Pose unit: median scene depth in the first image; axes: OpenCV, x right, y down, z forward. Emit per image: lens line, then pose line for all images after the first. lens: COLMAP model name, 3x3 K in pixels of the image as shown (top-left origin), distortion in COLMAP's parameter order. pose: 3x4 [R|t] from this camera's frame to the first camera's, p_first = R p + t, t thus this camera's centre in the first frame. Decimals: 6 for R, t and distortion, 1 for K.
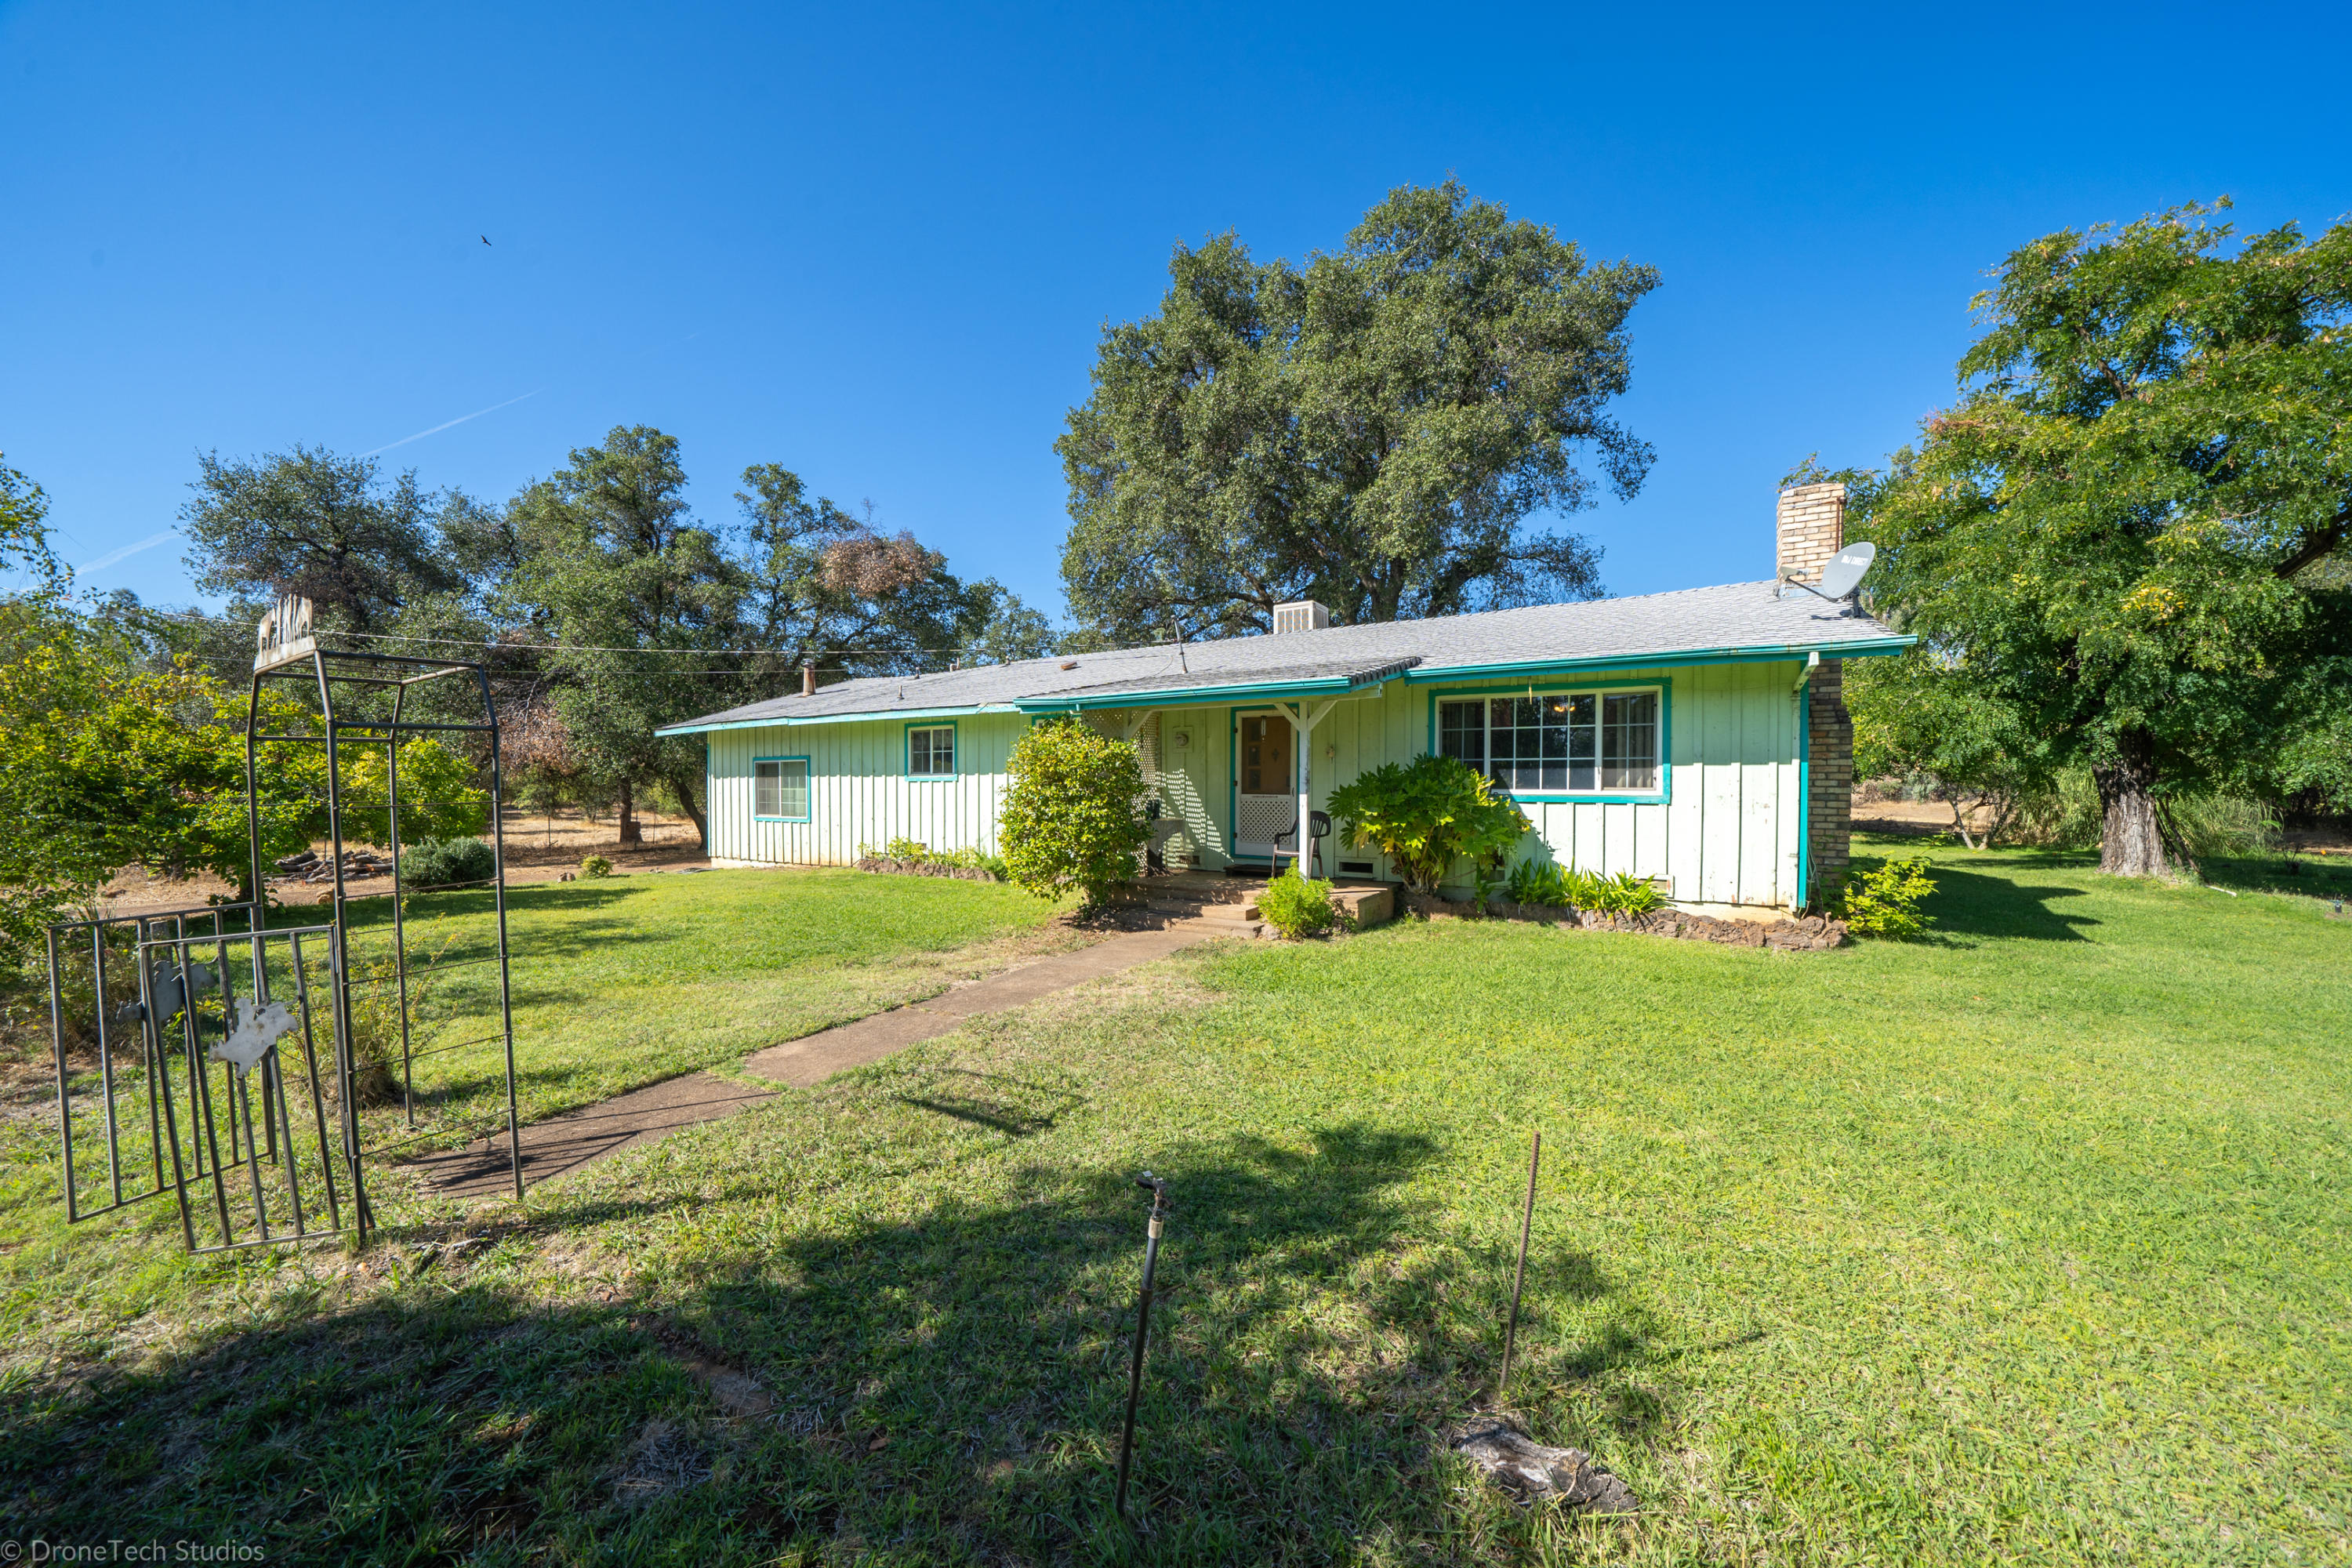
lens RADIAL K [[842.2, 0, 1159.7], [0, 842.2, 785.2], [0, 0, 1]] dist [-0.024296, 0.001995]
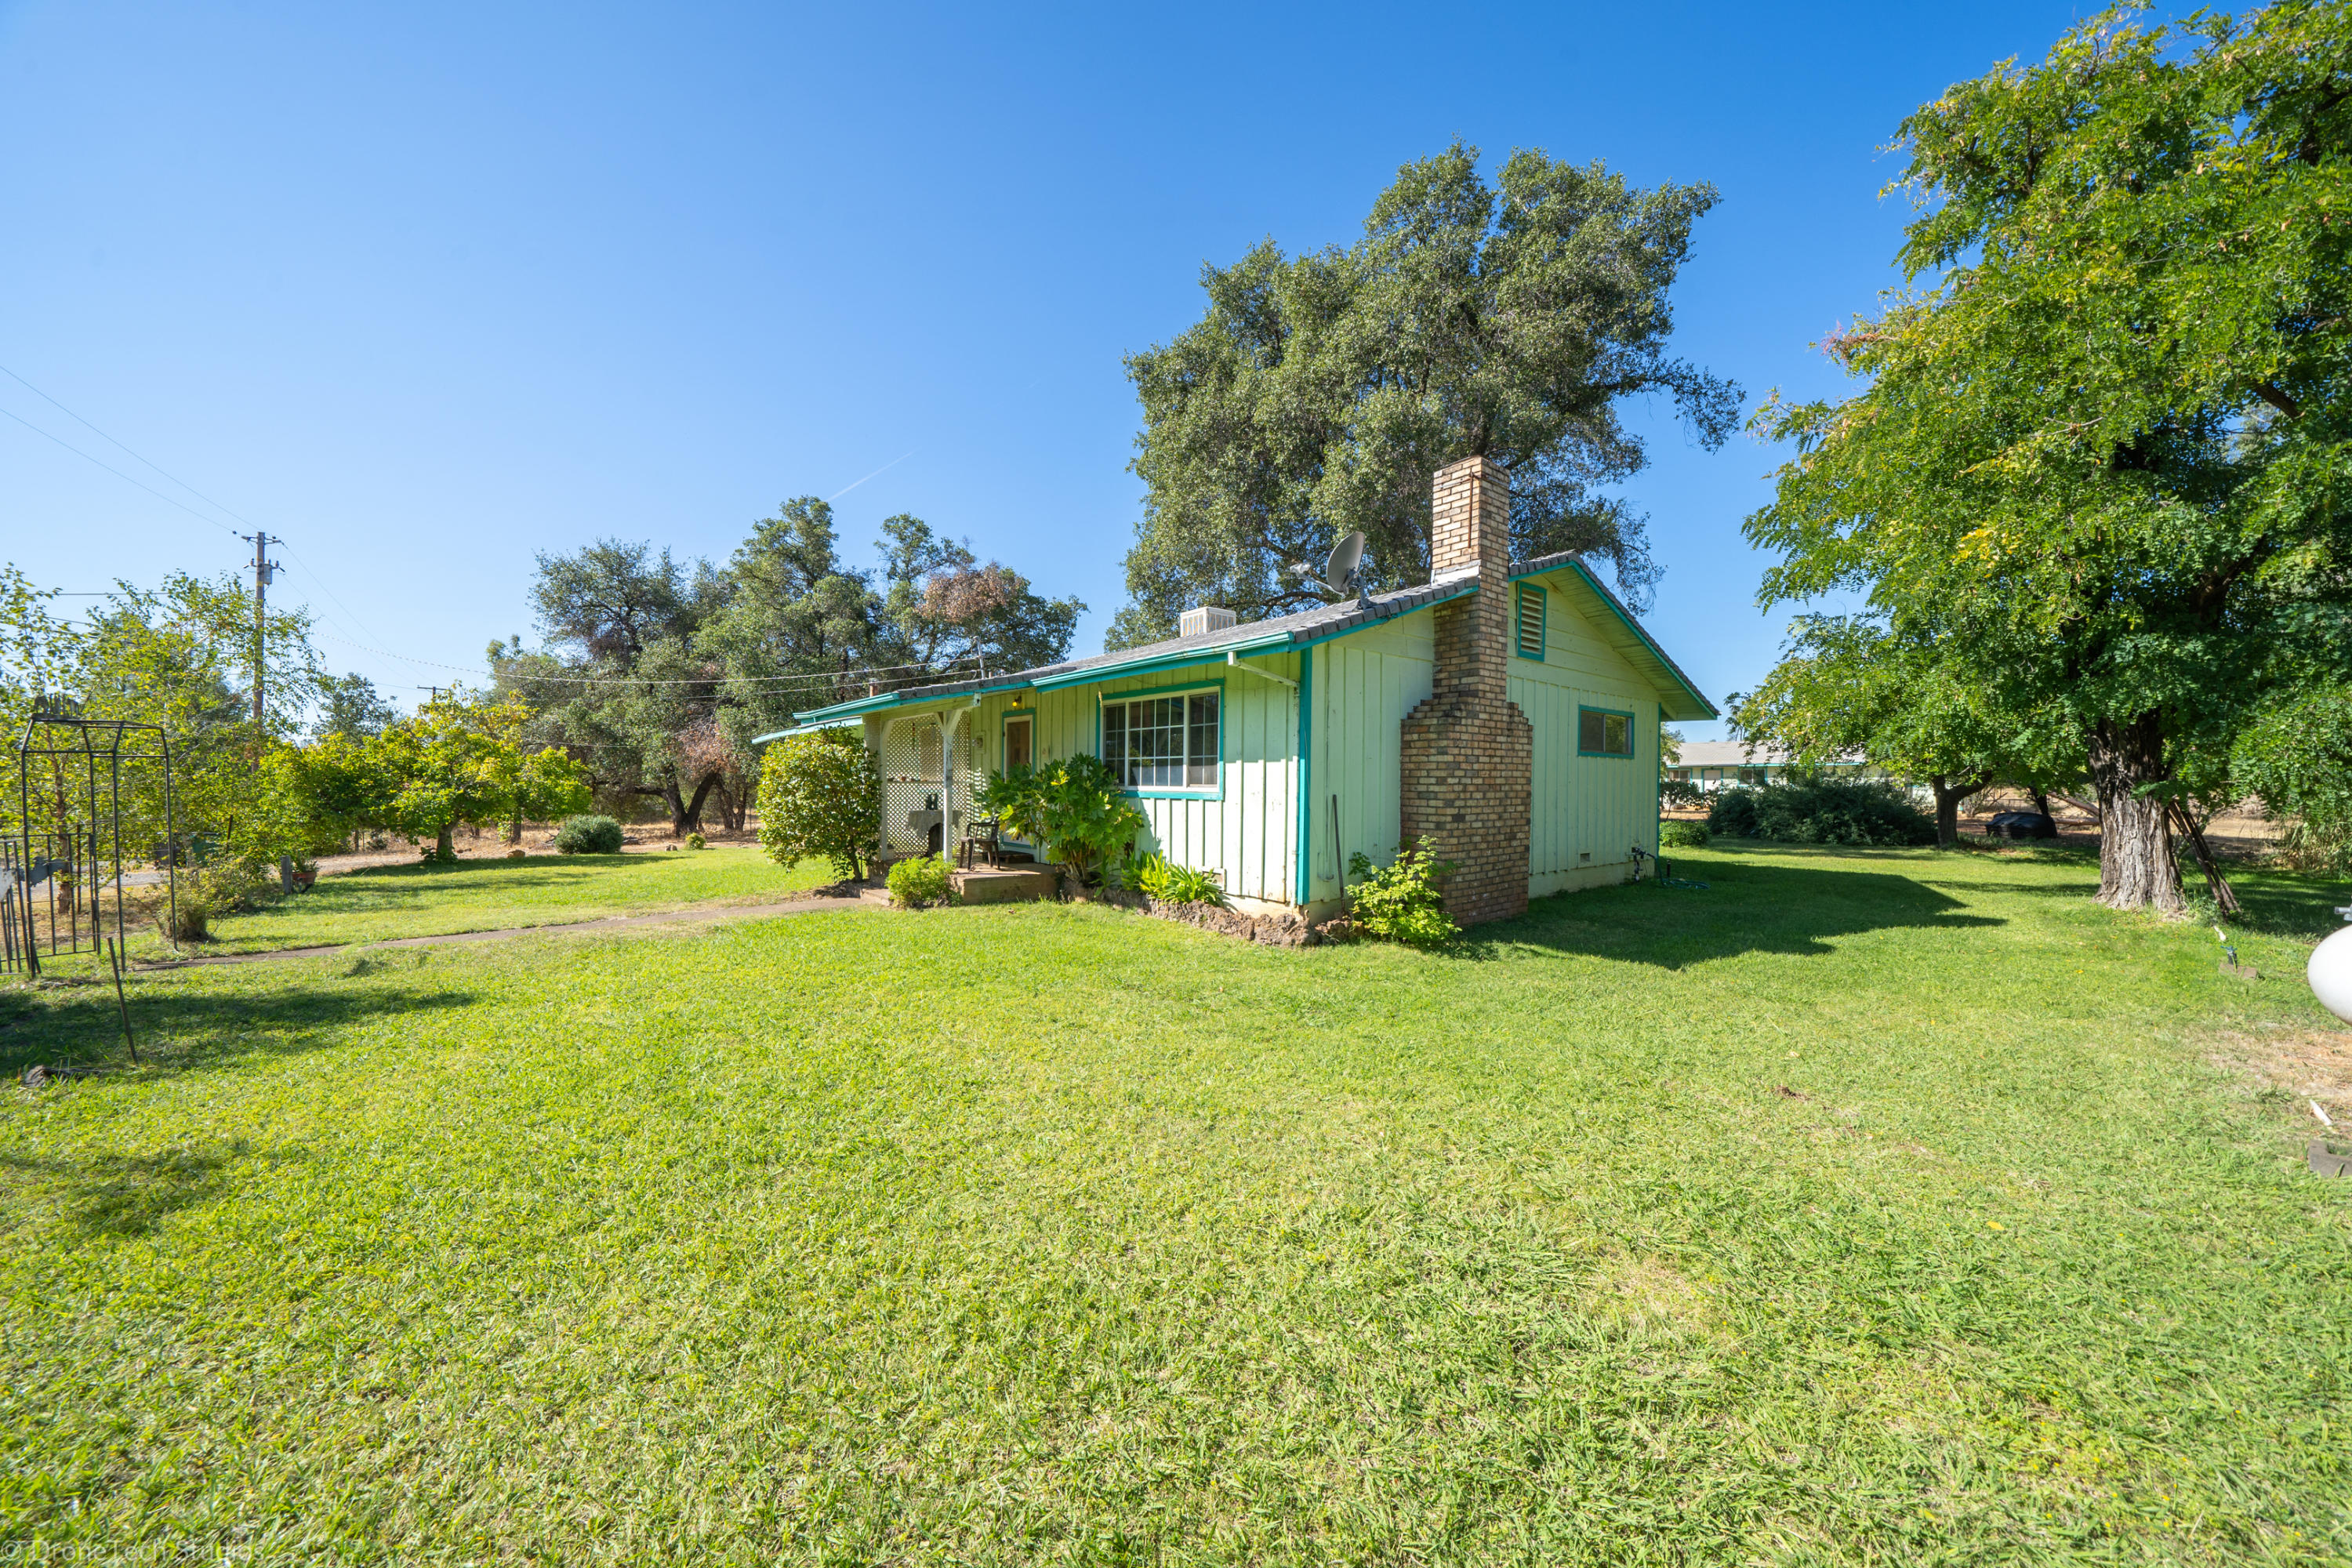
lens RADIAL K [[842.2, 0, 1155.9], [0, 842.2, 783.8], [0, 0, 1]] dist [-0.024296, 0.001995]
pose [[0.936793, 0.004159, -0.349859, 0.558355], [-0.004363, 0.999990, 0.000204, 0.001605], [0.349856, 0.001335, 0.936803, -0.001908]]
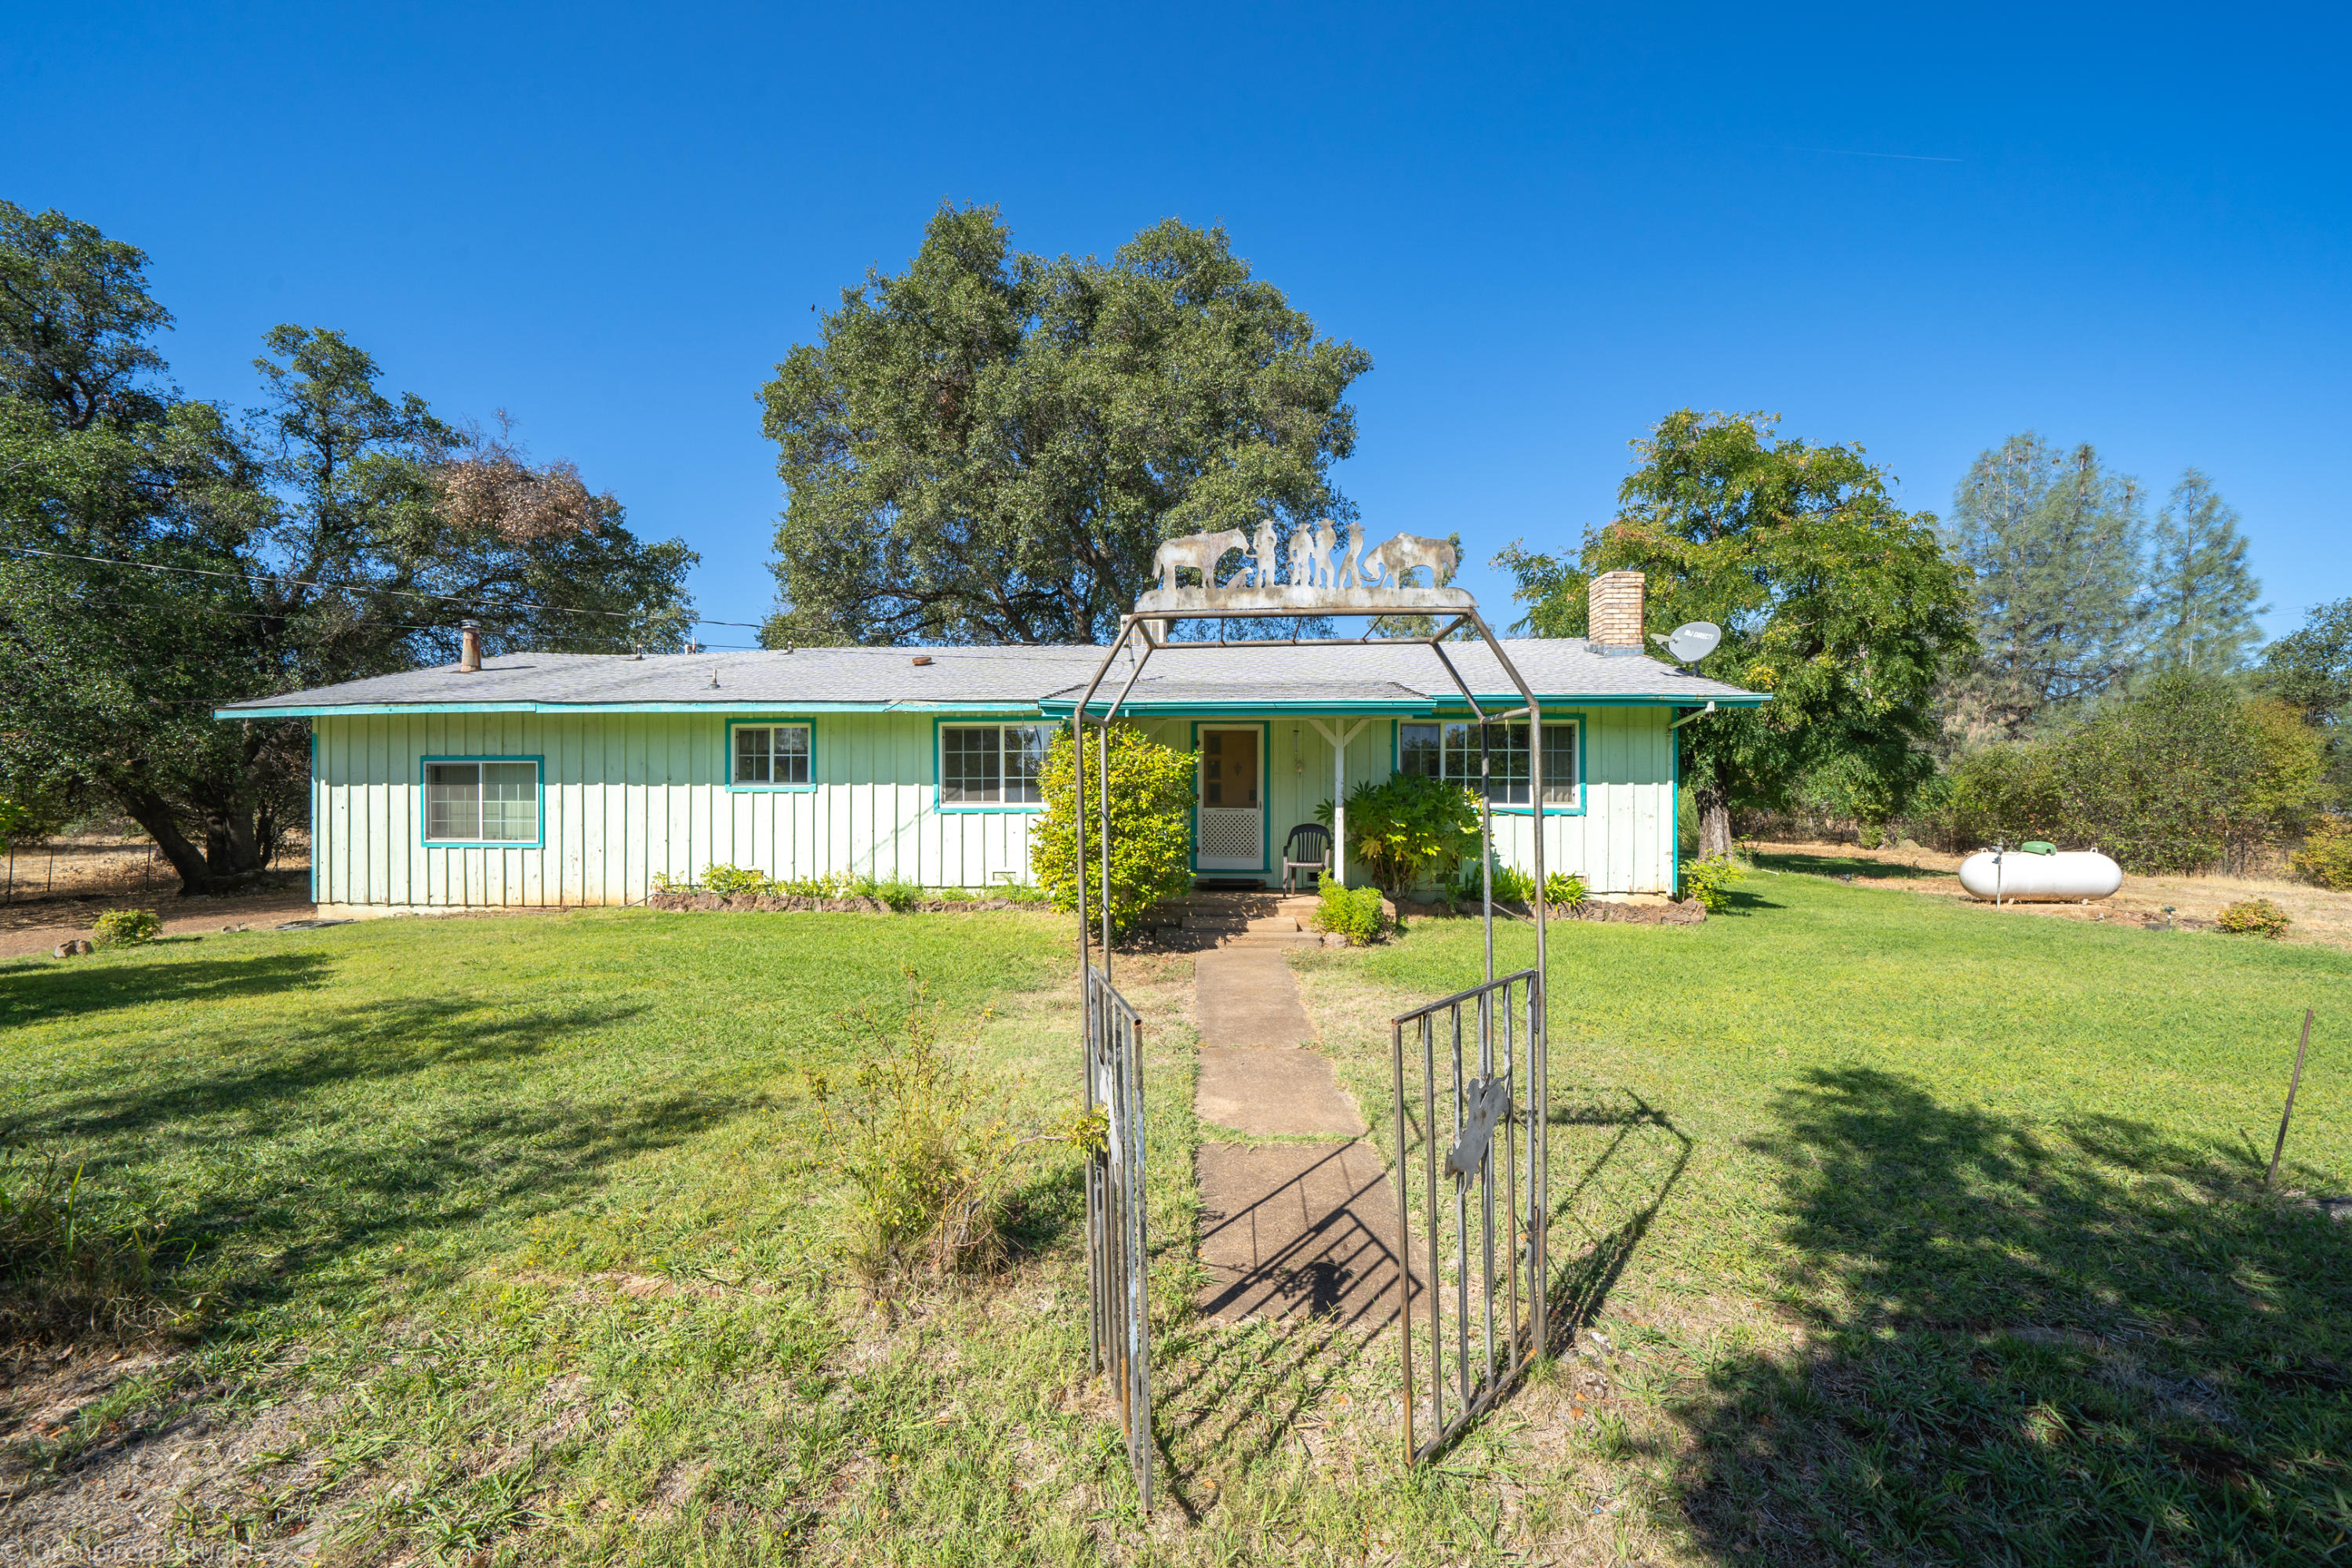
lens RADIAL K [[880.7, 0, 1175.5], [0, 880.7, 788.9], [0, 0, 1]] dist [-0.016933, 0.001432]
pose [[0.879589, 0.009543, 0.475639, -0.342998], [-0.003172, 0.999894, -0.014195, 0.002539], [-0.475724, 0.010977, 0.879526, 0.086428]]
